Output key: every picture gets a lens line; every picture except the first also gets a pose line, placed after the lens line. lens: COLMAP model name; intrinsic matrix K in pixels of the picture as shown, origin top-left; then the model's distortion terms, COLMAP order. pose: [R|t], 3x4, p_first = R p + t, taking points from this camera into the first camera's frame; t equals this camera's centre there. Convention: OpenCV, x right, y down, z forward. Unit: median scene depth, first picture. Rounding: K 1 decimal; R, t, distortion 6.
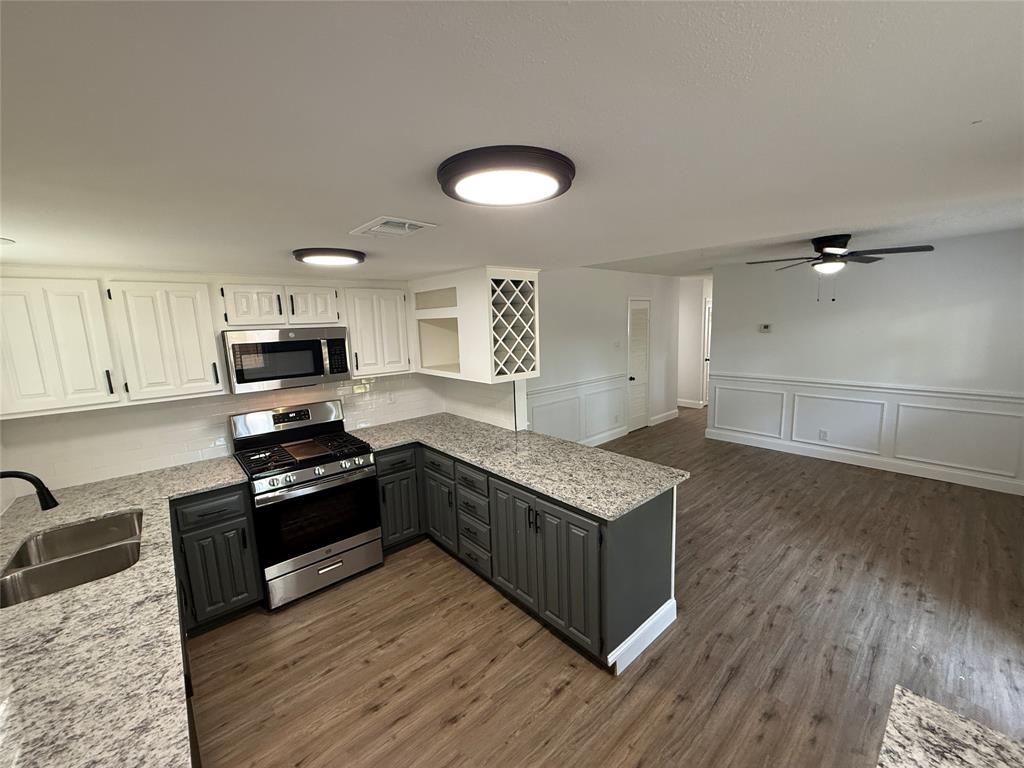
lens RADIAL K [[408.6, 0, 511.5], [0, 408.6, 383.7], [0, 0, 1]] dist [-0.000741, 0.000416]
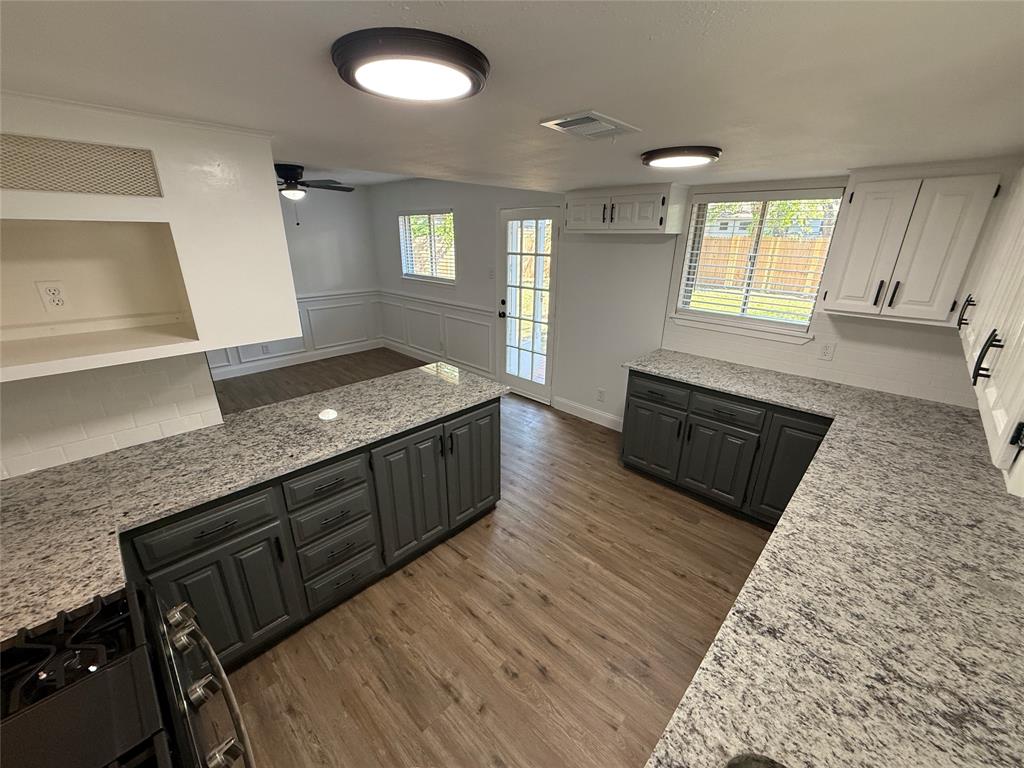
lens RADIAL K [[408.6, 0, 510.5], [0, 408.6, 383.9], [0, 0, 1]] dist [-0.000741, 0.000416]
pose [[-0.083173, -0.312895, 0.946139, -0.843748], [0.145274, 0.935479, 0.322140, -0.105422], [-0.985889, 0.164243, -0.032351, 0.838408]]
